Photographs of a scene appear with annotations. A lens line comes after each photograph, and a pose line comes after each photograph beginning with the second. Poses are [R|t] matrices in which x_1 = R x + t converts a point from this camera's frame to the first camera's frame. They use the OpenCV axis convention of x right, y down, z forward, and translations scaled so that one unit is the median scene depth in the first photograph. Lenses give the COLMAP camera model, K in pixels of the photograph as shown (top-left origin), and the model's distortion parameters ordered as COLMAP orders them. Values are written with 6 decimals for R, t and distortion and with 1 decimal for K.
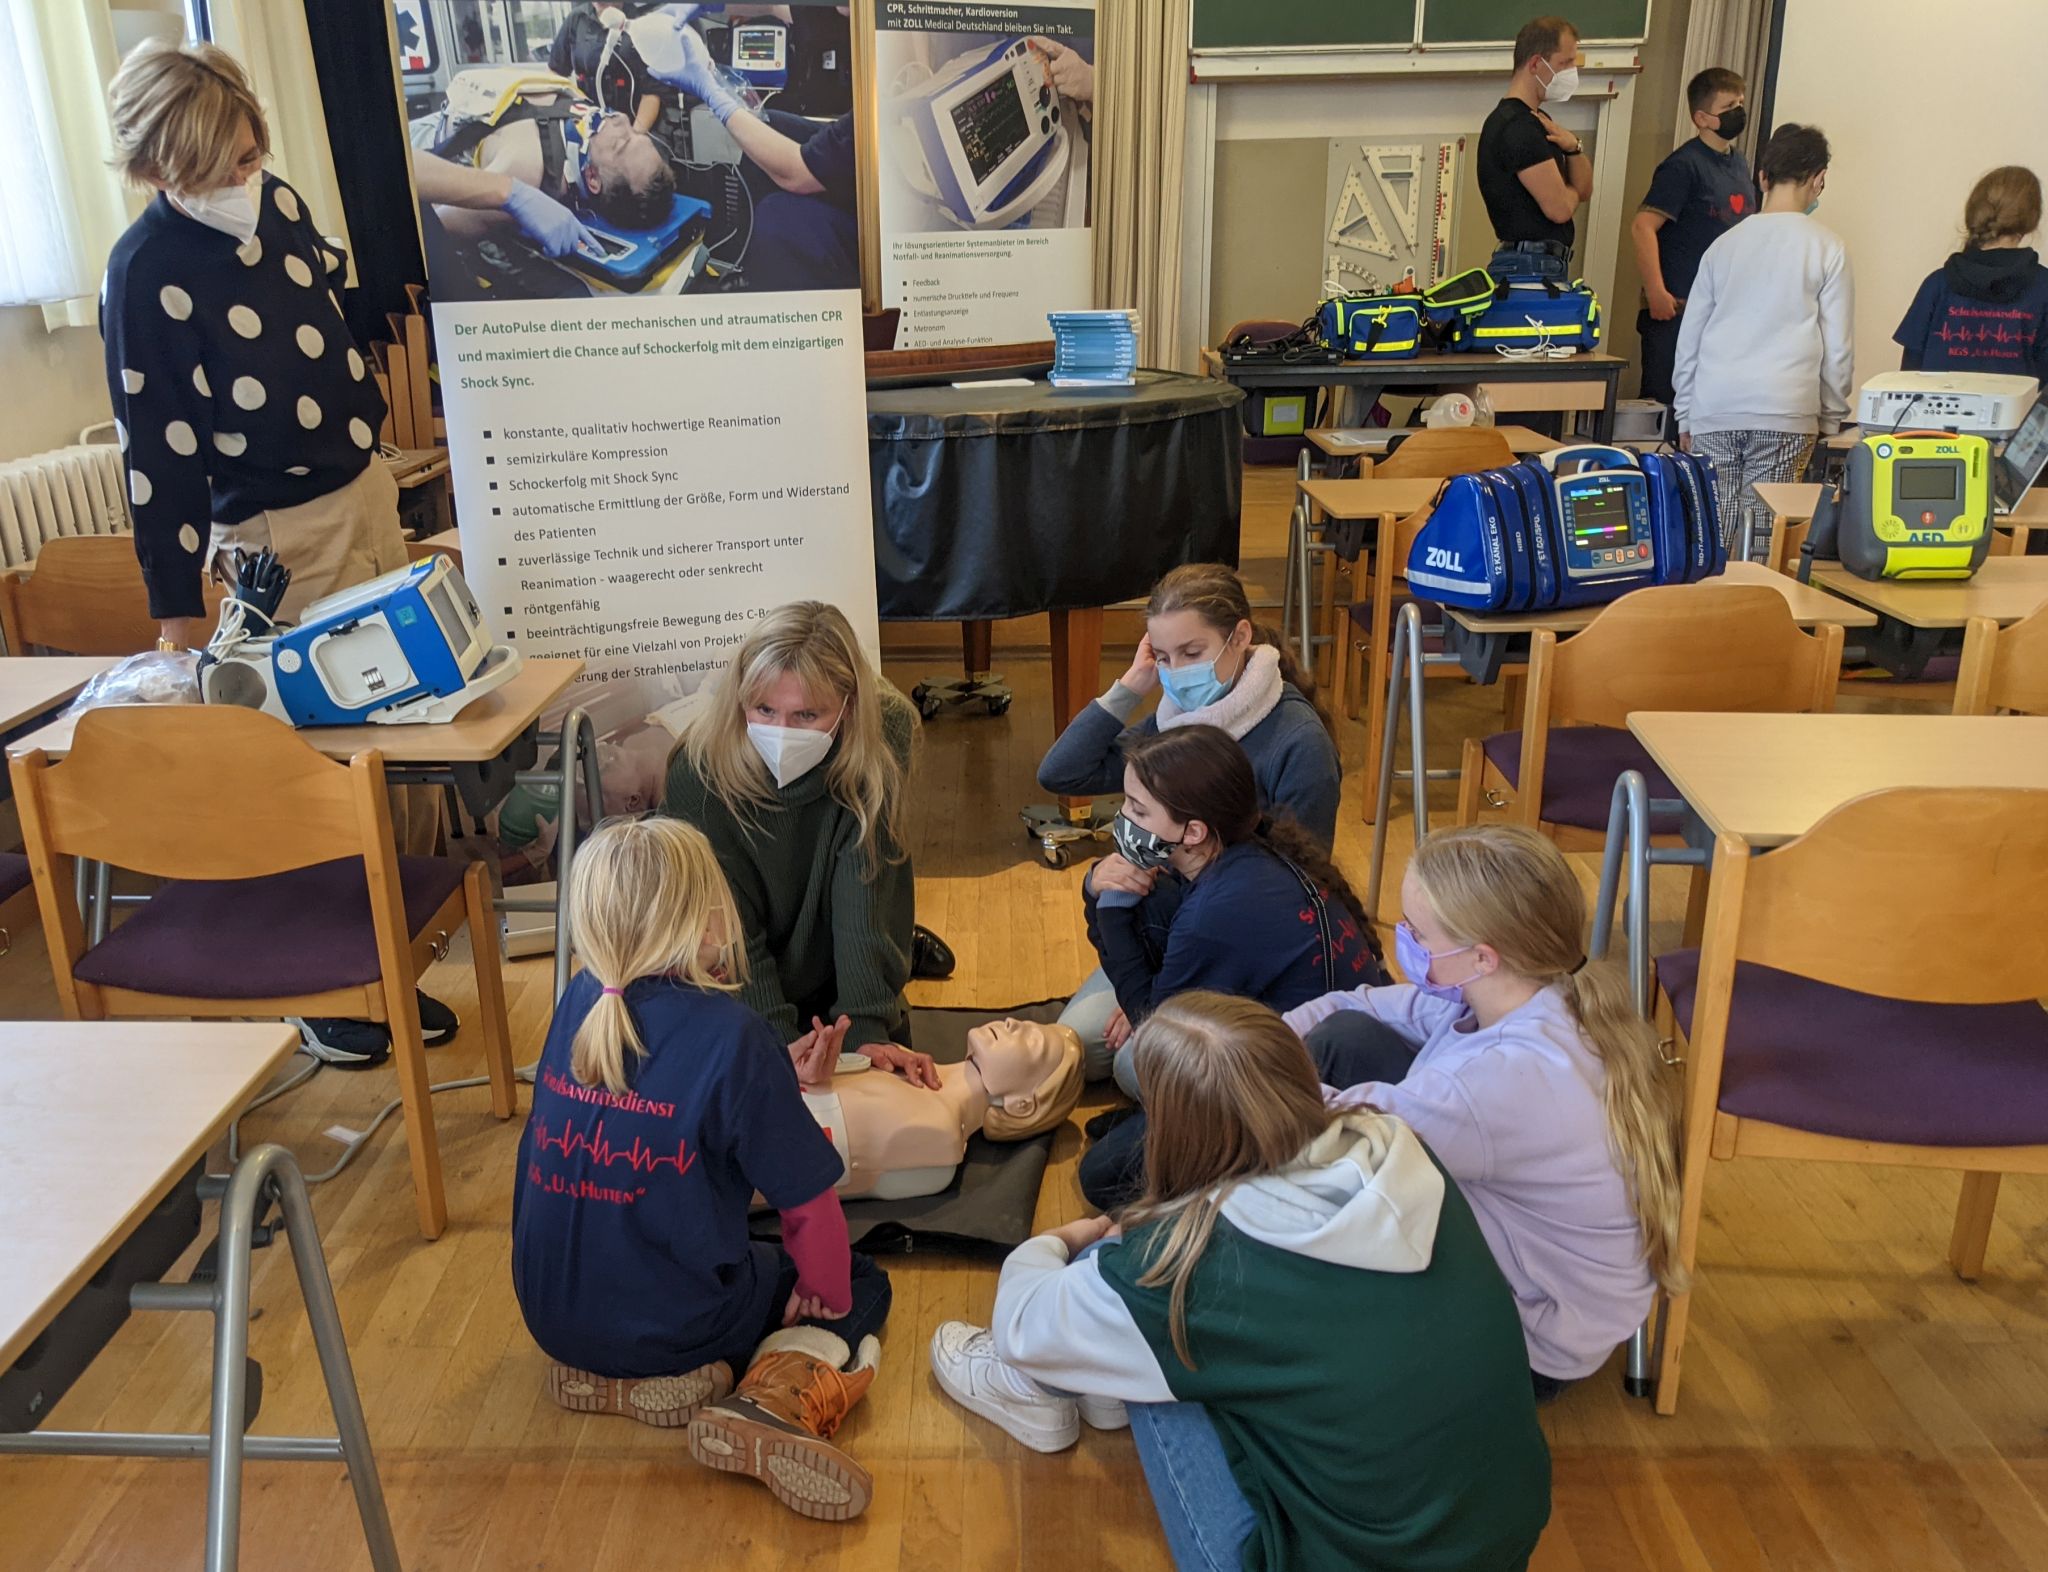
lens RADIAL K [[1787.4, 0, 1022.3], [0, 1787.4, 865.8], [0, 0, 1]] dist [-0.004004, -0.004228]
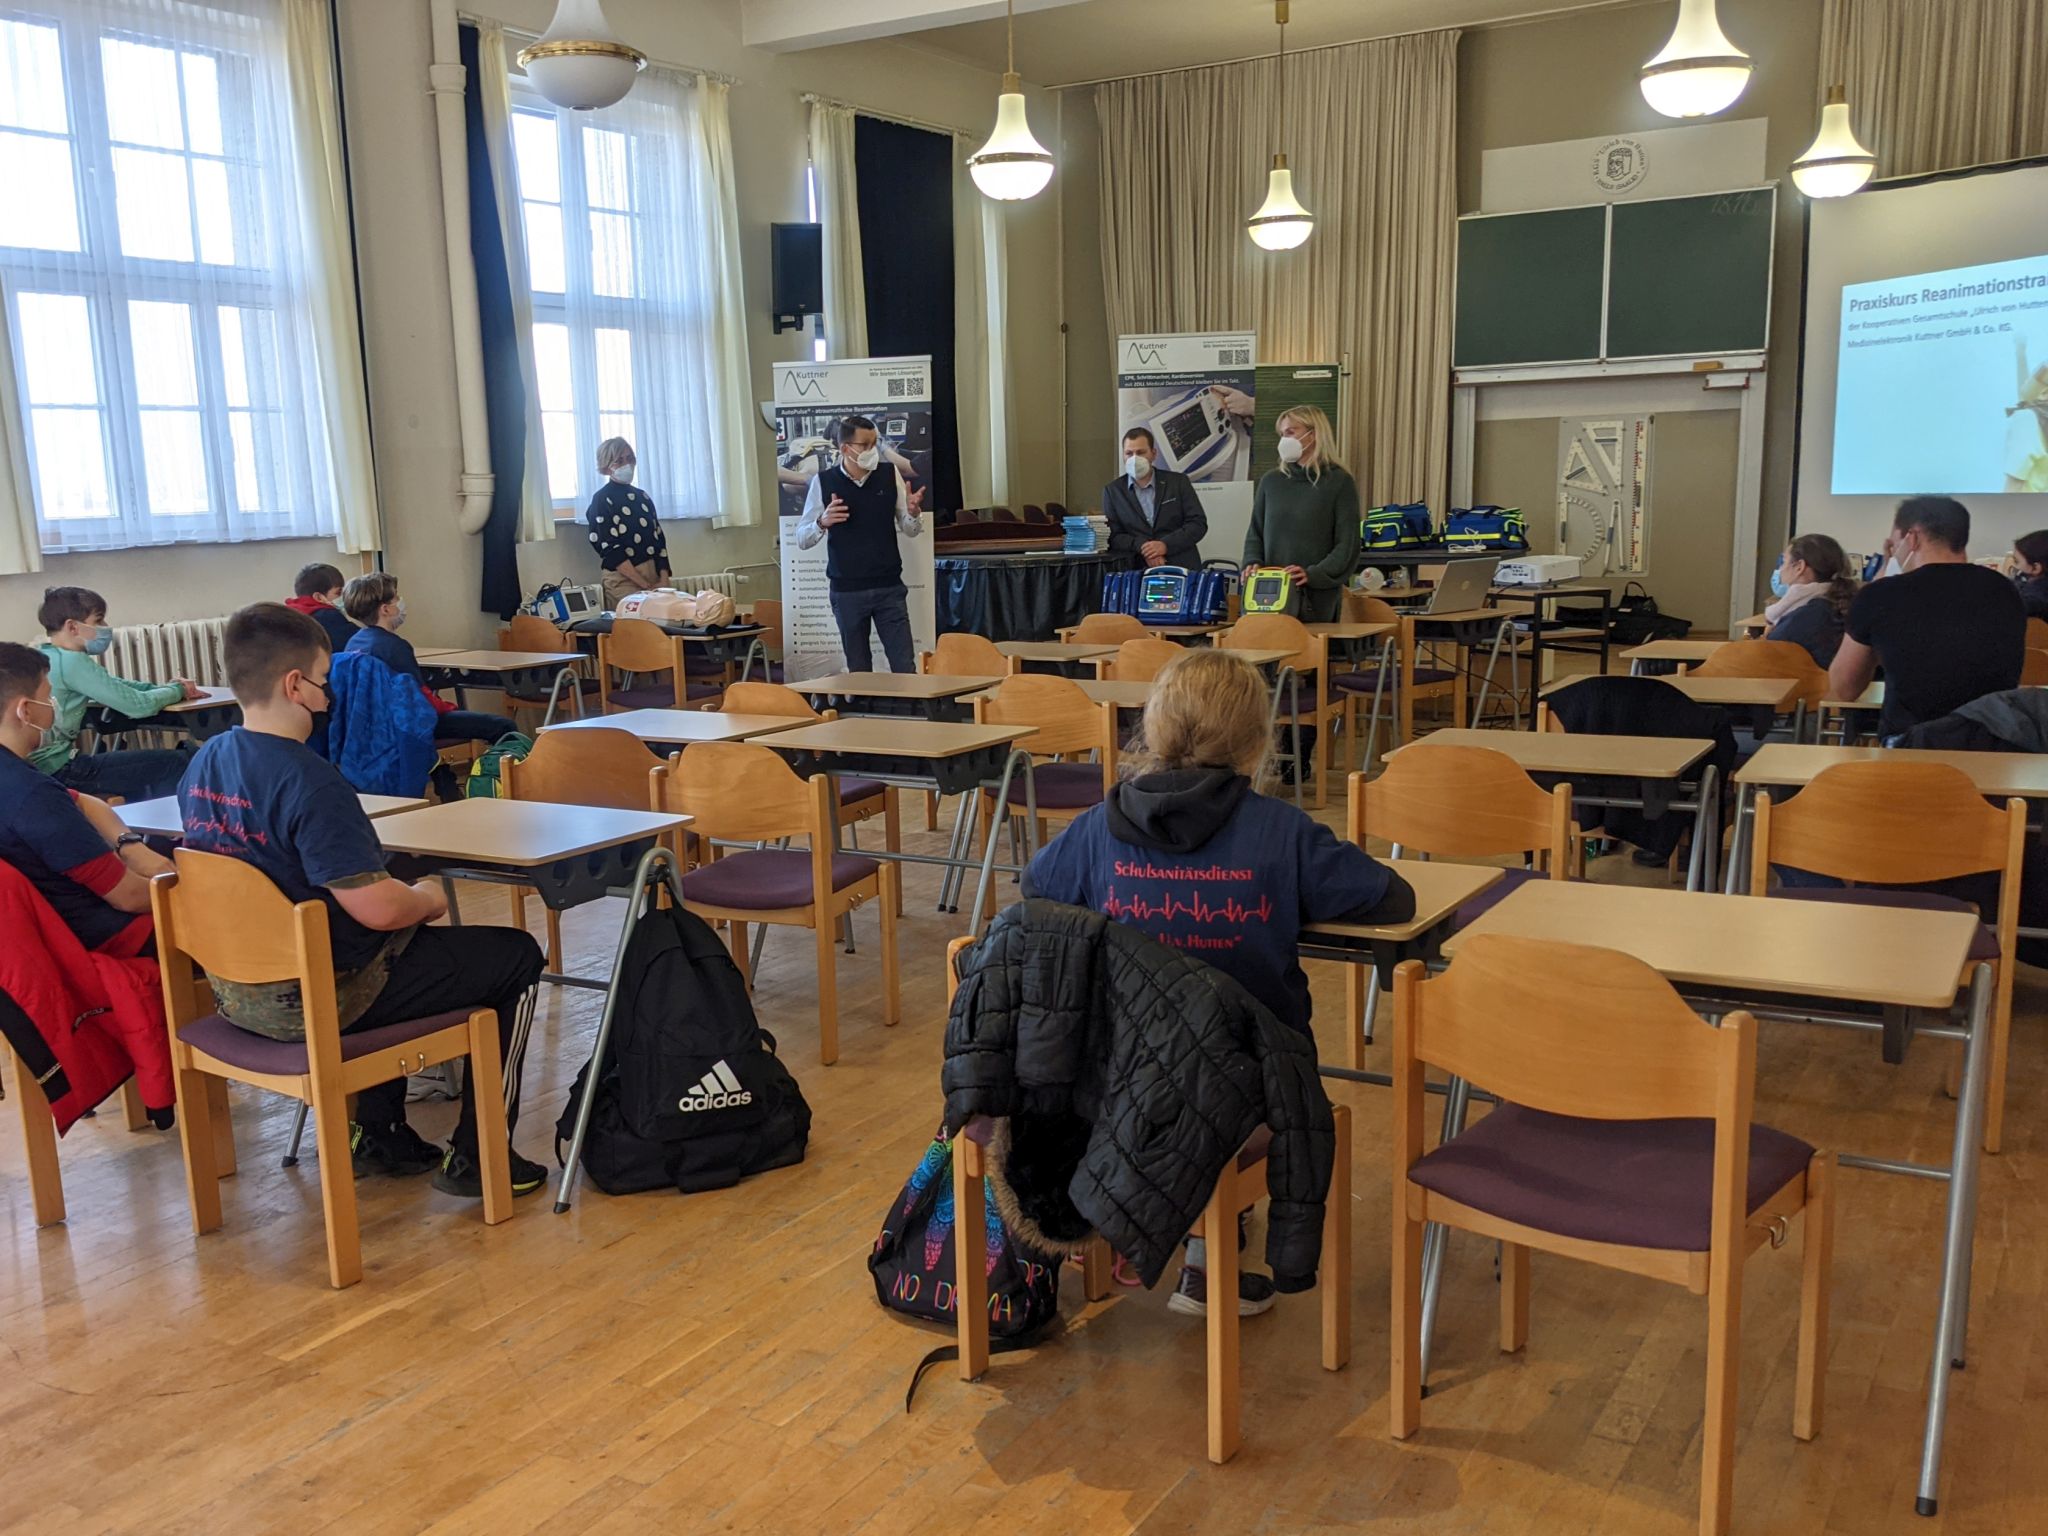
lens RADIAL K [[1854.9, 0, 1024.0], [0, 1854.9, 768.0], [0, 0, 1]] dist [-0.016517, -0.014983]
pose [[0.874396, 0.065885, -0.480719, 1.123007], [-0.150299, 0.978787, -0.139235, 0.332681], [0.461348, 0.193998, 0.865750, -1.005584]]
